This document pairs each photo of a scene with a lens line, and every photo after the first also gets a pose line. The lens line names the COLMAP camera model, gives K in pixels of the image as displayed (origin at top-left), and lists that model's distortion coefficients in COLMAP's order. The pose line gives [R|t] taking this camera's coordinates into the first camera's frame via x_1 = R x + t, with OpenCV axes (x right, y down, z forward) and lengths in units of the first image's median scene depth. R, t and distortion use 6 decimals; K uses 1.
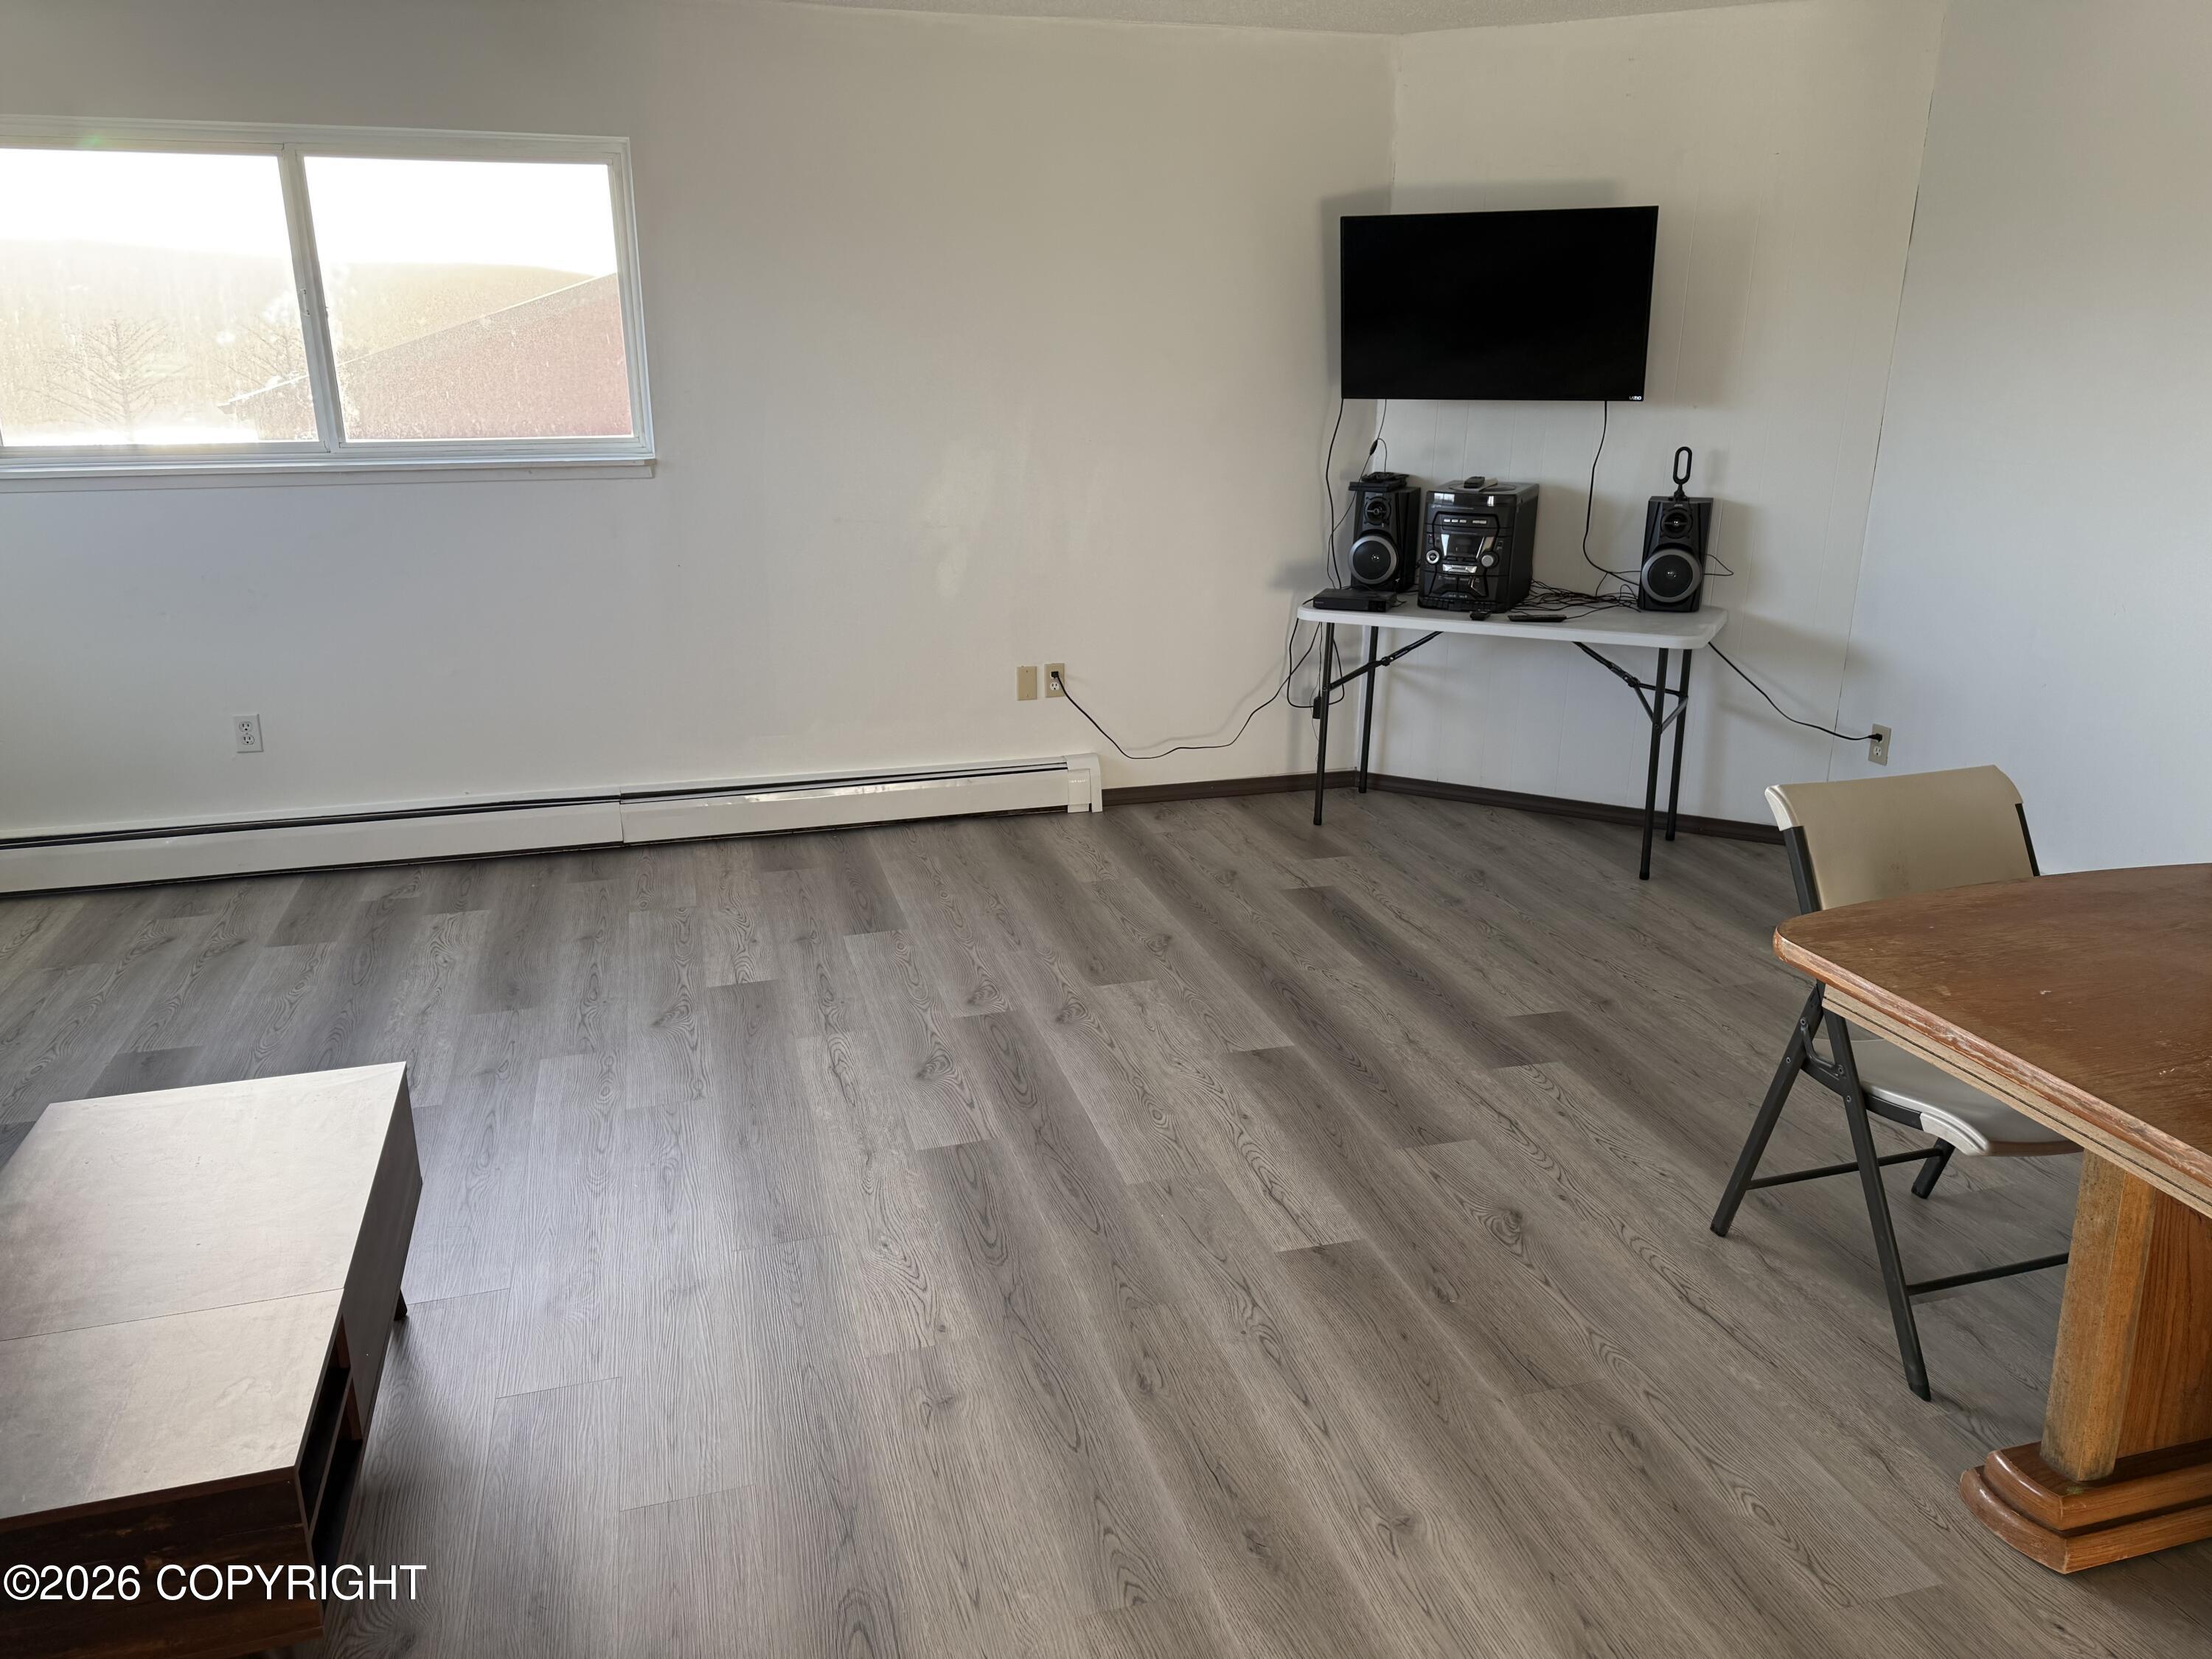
lens RADIAL K [[1559.8, 0, 1105.2], [0, 1559.8, 831.5], [0, 0, 1]] dist [0.002738, 0.000283]
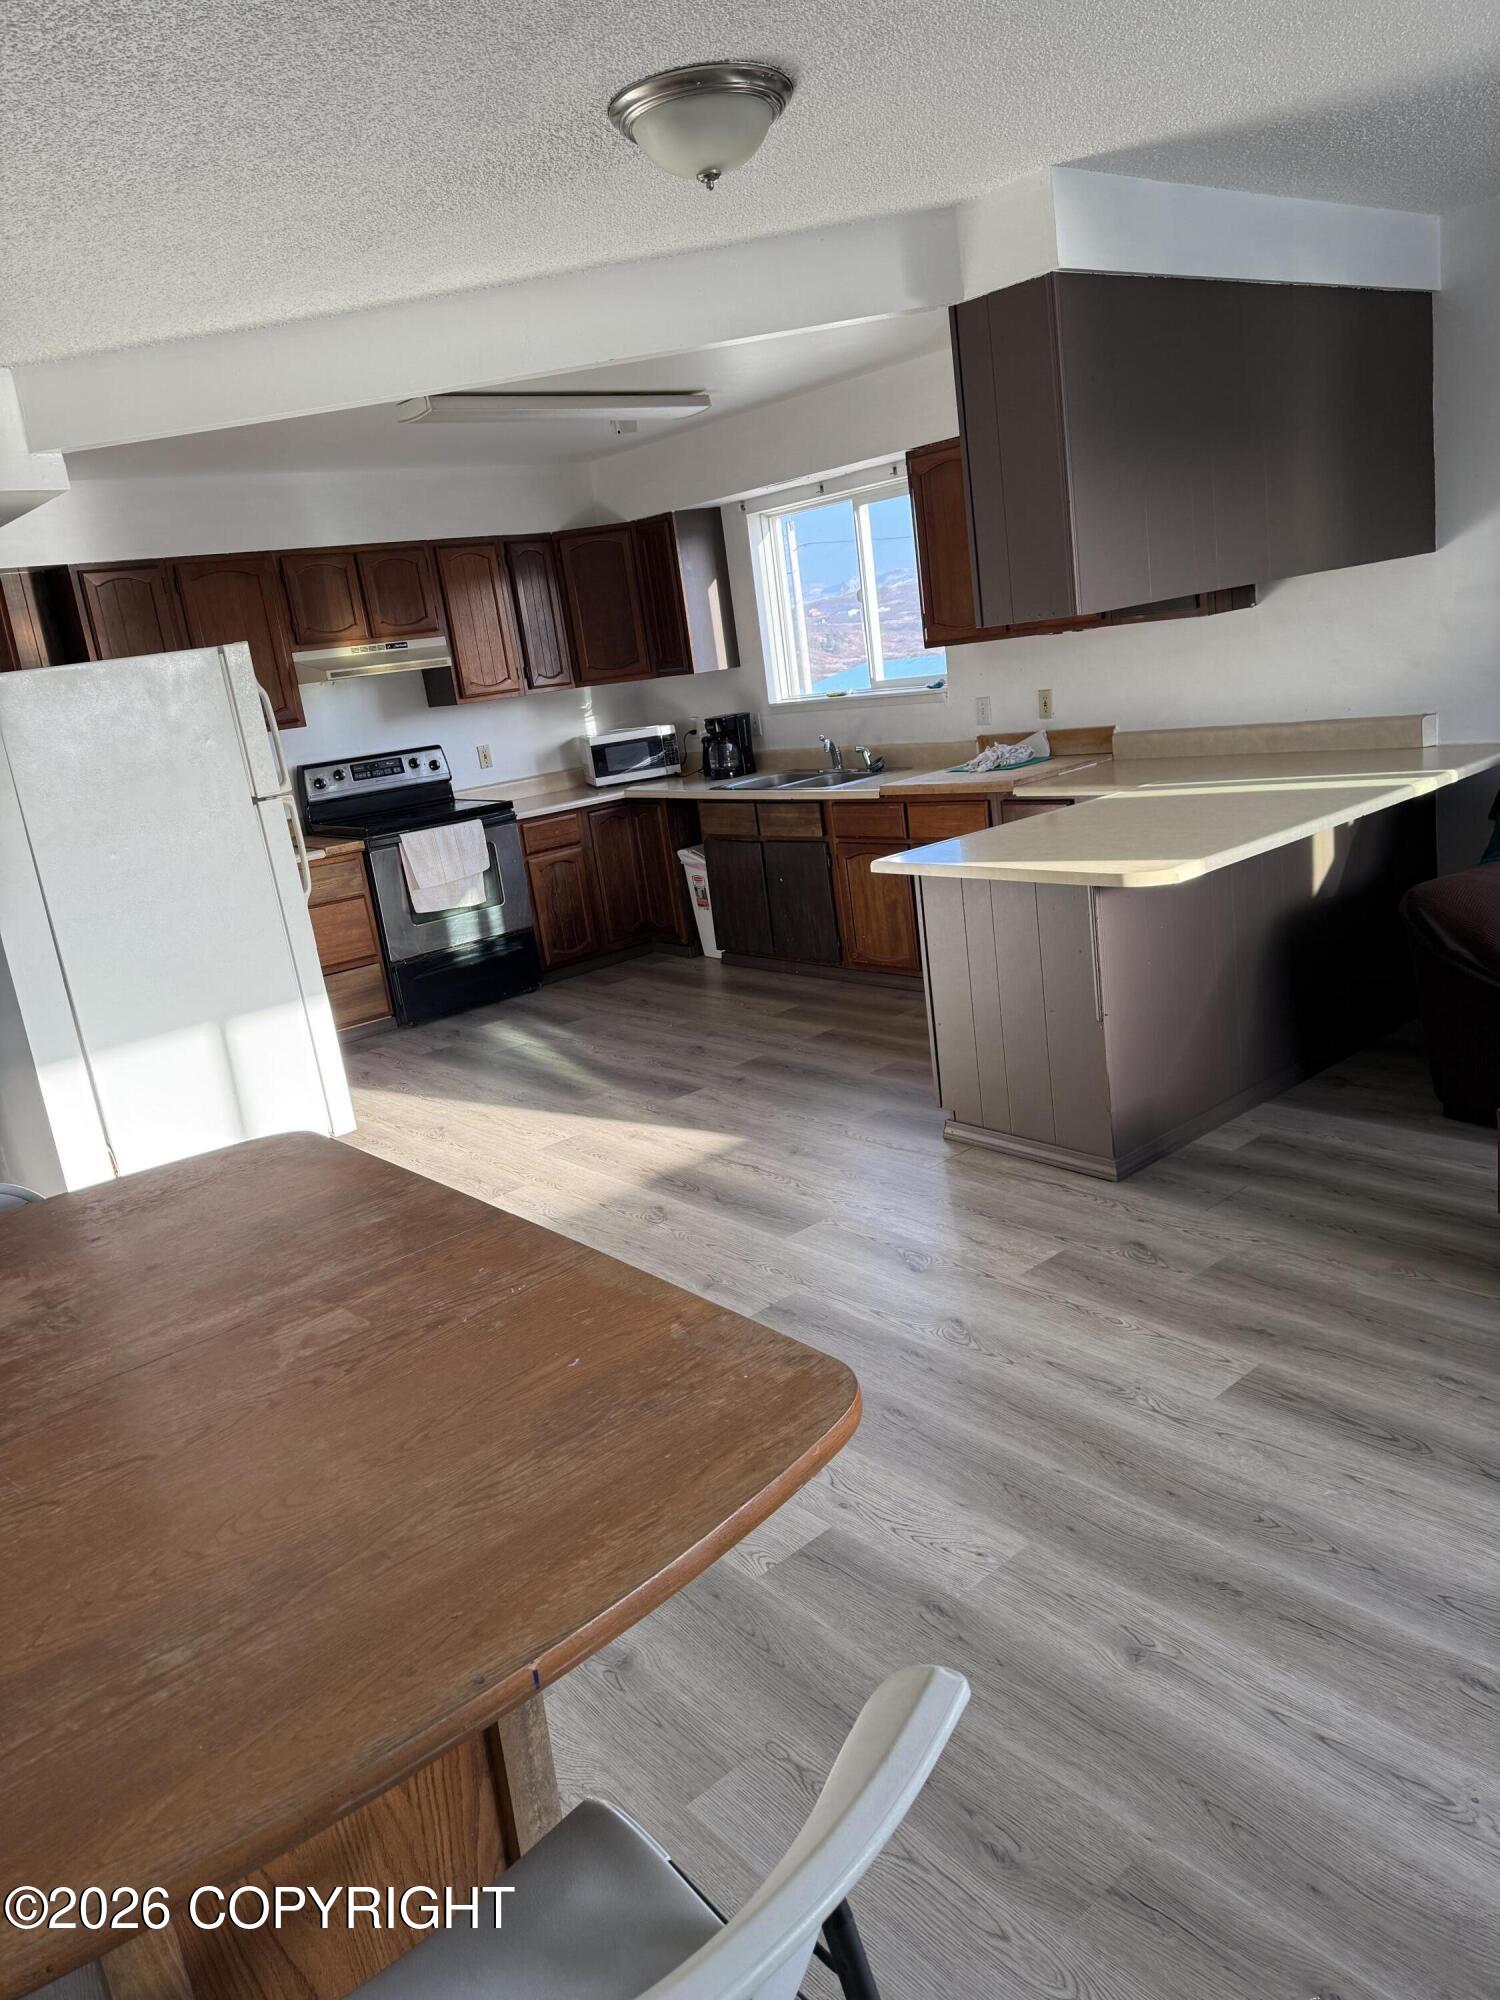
lens RADIAL K [[1410.3, 0, 745.4], [0, 1410.3, 998.8], [0, 0, 1]] dist [0.002738, 0.000283]
pose [[-0.903530, 0.220098, -0.367682, 0.684038], [0.000484, 0.858543, 0.512742, -0.441944], [0.428524, 0.463100, -0.775826, 1.406833]]
